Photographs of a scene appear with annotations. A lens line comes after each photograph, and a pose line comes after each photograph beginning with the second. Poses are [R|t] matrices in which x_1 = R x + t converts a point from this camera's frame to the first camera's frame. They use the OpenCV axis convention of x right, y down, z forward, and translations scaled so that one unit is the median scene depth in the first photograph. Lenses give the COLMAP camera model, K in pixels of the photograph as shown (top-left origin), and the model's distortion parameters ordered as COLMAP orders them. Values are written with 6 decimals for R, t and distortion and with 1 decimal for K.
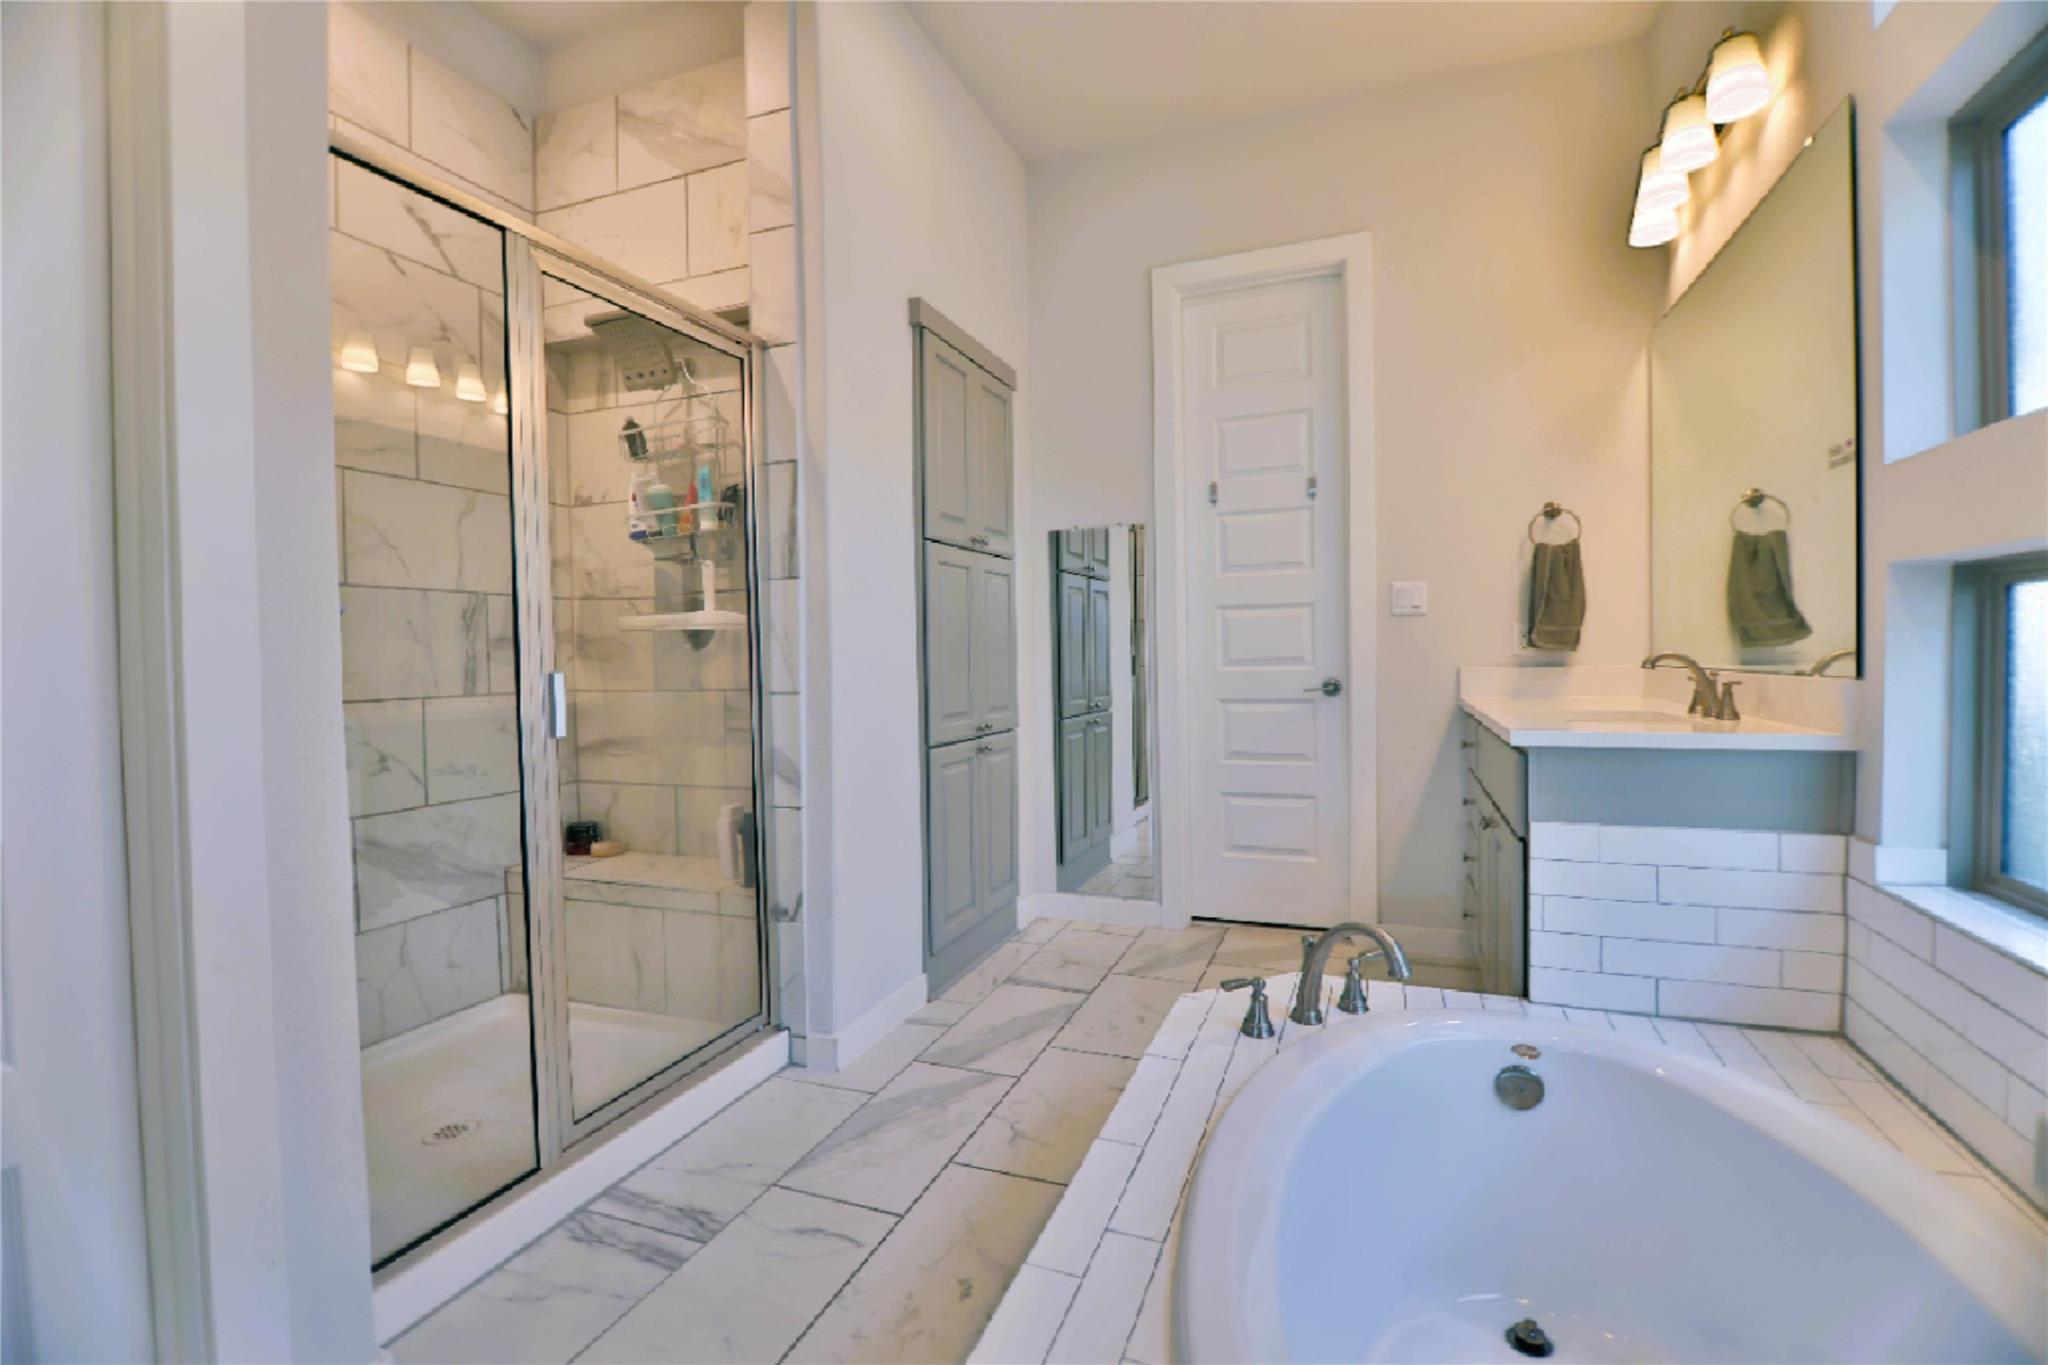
lens RADIAL K [[929.3, 0, 1009.8], [0, 929.3, 676.5], [0, 0, 1]] dist [0.003449, -0.013755]
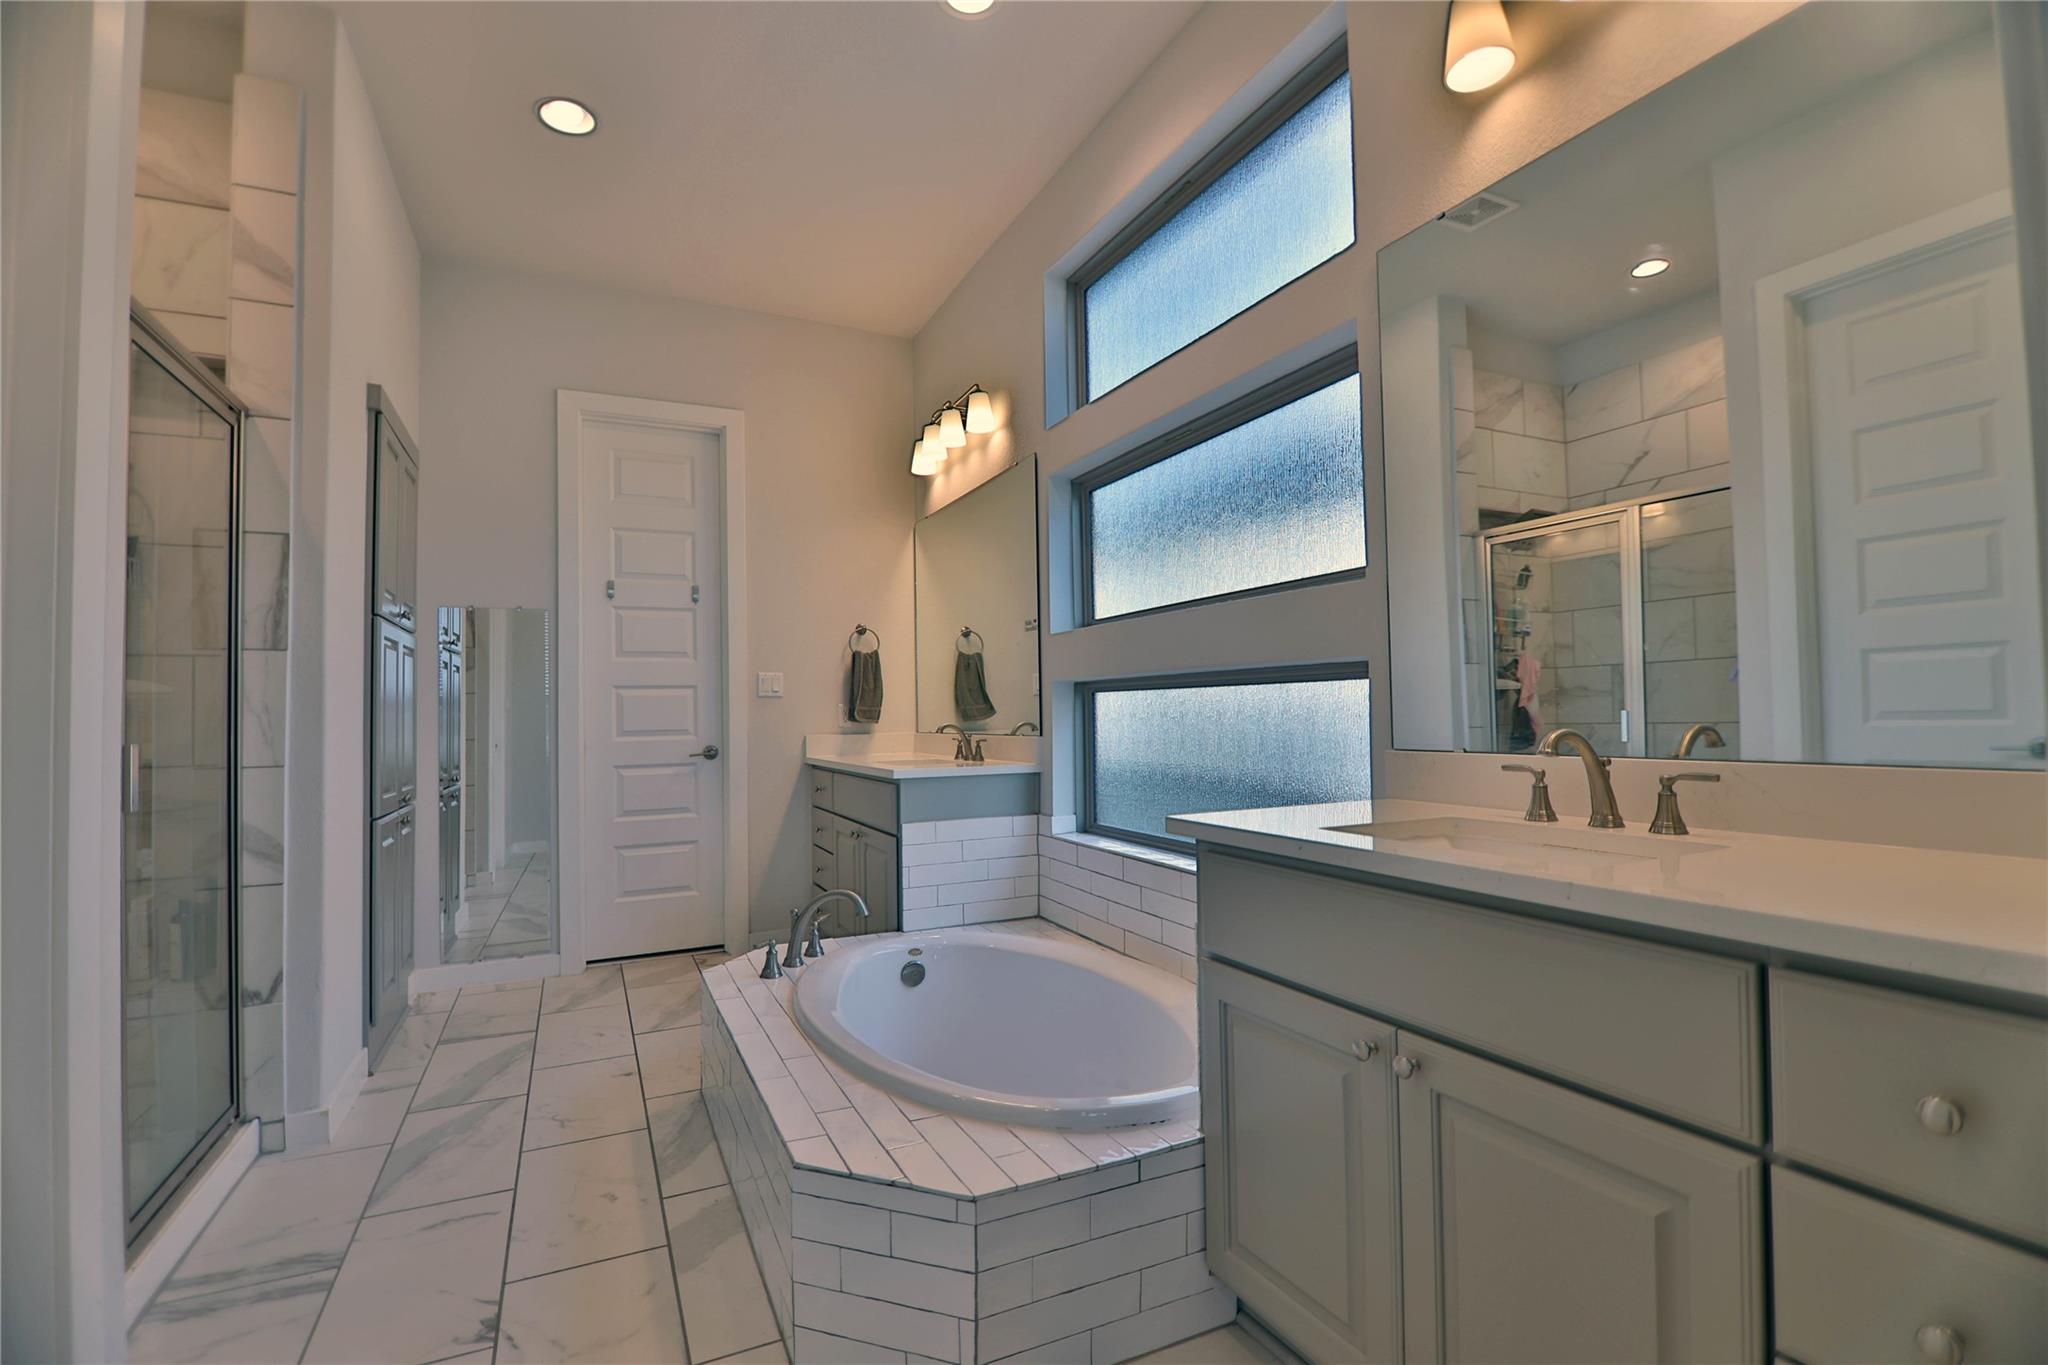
lens RADIAL K [[915.0, 0, 1035.4], [0, 915.0, 689.6], [0, 0, 1]] dist [0.003721, -0.014820]
pose [[0.673152, 0.026794, 0.739018, -0.402730], [0.022504, 0.998138, -0.056687, 0.009569], [-0.739161, 0.054790, 0.671296, -0.244073]]
